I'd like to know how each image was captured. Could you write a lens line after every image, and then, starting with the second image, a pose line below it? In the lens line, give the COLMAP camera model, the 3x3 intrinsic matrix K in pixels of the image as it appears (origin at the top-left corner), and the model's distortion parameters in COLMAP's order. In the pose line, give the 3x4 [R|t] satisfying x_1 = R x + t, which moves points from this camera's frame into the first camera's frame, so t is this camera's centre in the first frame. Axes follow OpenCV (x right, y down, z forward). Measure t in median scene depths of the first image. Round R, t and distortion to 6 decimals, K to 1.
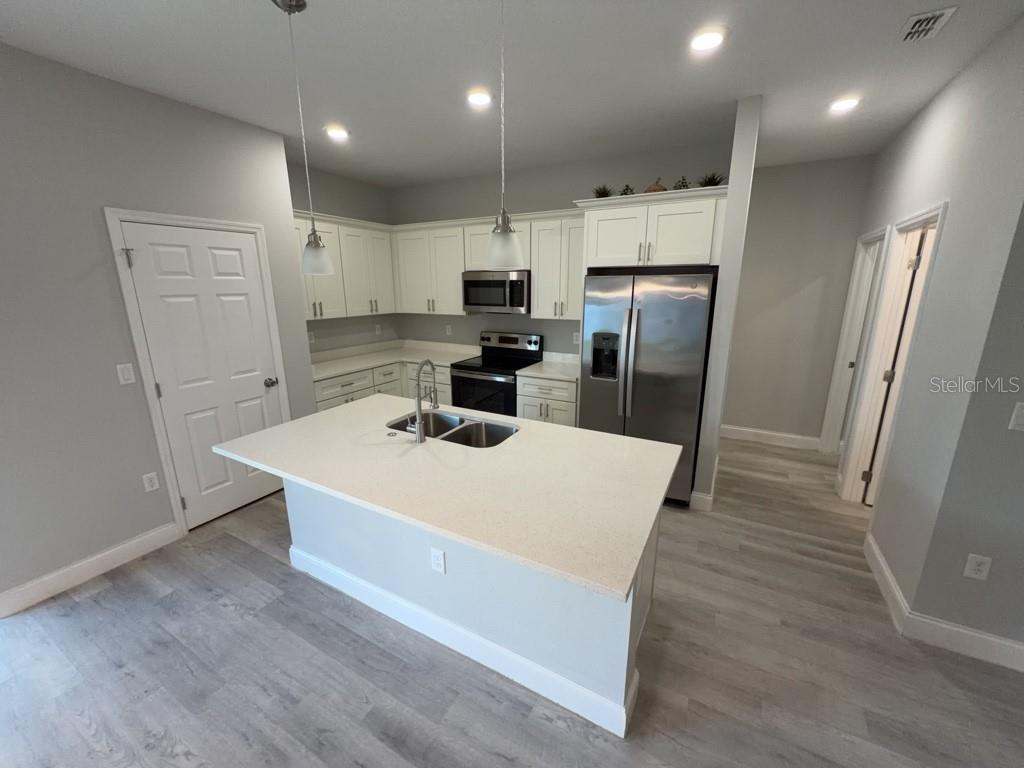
lens RADIAL K [[408.5, 0, 512.1], [0, 408.5, 385.0], [0, 0, 1]] dist [-0.000602, 0.000146]
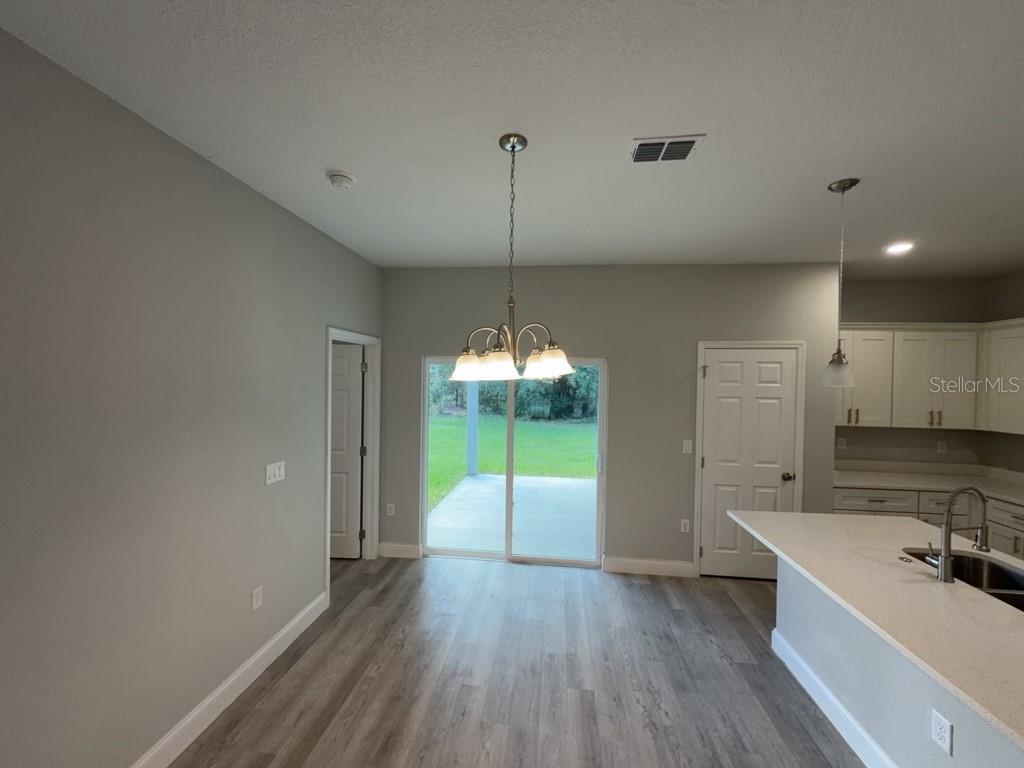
lens RADIAL K [[408.5, 0, 512.1], [0, 408.5, 385.0], [0, 0, 1]] dist [-0.000602, 0.000146]
pose [[0.386127, 0.020677, -0.922214, 0.174323], [-0.239776, 0.967633, -0.078697, 0.025087], [0.890738, 0.251511, 0.378588, -0.186978]]
